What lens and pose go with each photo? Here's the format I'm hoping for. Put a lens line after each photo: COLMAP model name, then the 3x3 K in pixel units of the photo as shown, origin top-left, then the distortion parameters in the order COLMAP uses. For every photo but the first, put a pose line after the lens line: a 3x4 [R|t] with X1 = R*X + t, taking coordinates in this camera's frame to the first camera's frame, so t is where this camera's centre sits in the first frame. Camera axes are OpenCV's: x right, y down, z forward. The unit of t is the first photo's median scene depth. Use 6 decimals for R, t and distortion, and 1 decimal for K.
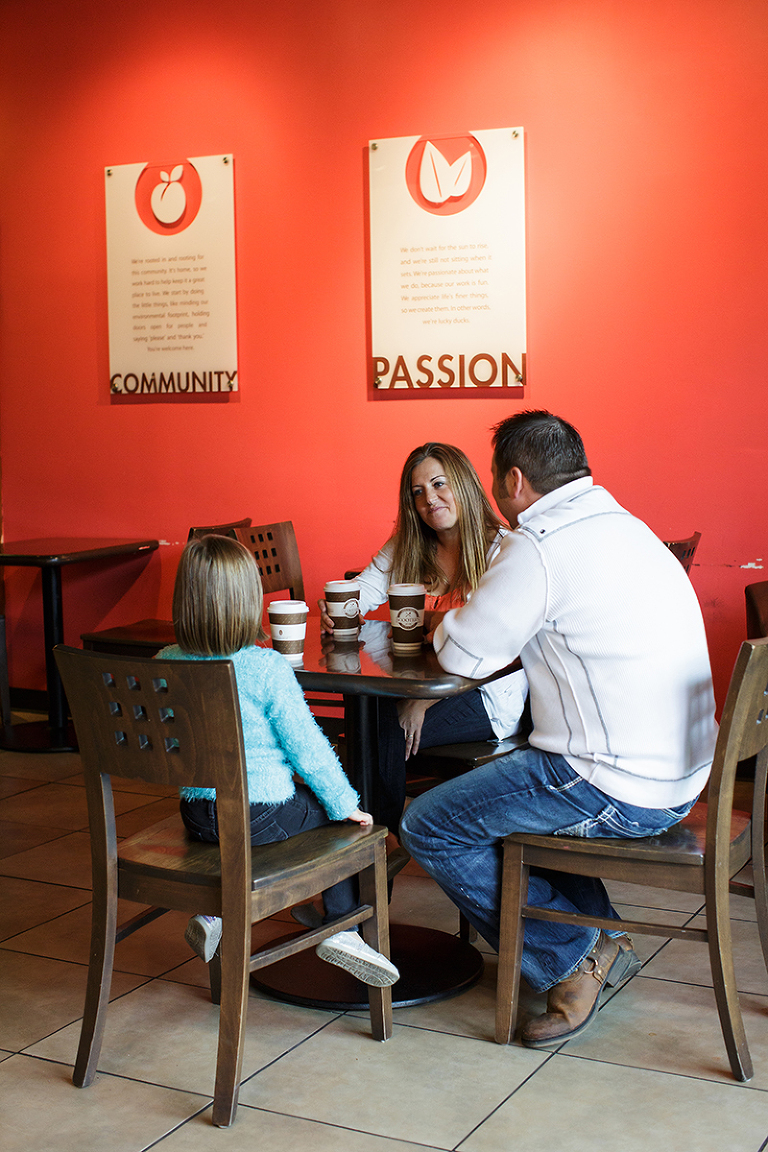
lens RADIAL K [[1649.1, 0, 384.5], [0, 1649.1, 574.6], [0, 0, 1]] dist [-0.101776, 0.000000]
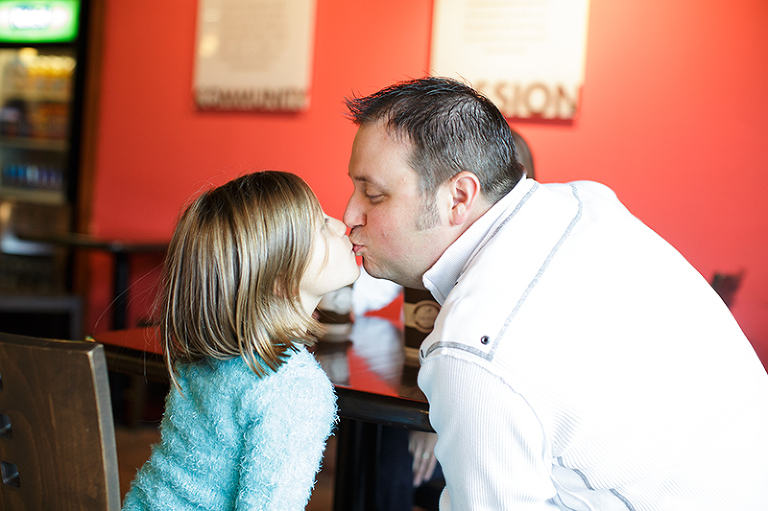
lens RADIAL K [[1099.4, 0, 383.1], [0, 1099.4, 257.1], [0, 0, 1]] dist [-0.101776, 0.000000]
pose [[0.994593, 0.082458, -0.063128, 0.015634], [-0.085451, 0.995267, -0.046278, 0.016155], [0.059013, 0.051422, 0.996932, 0.329017]]
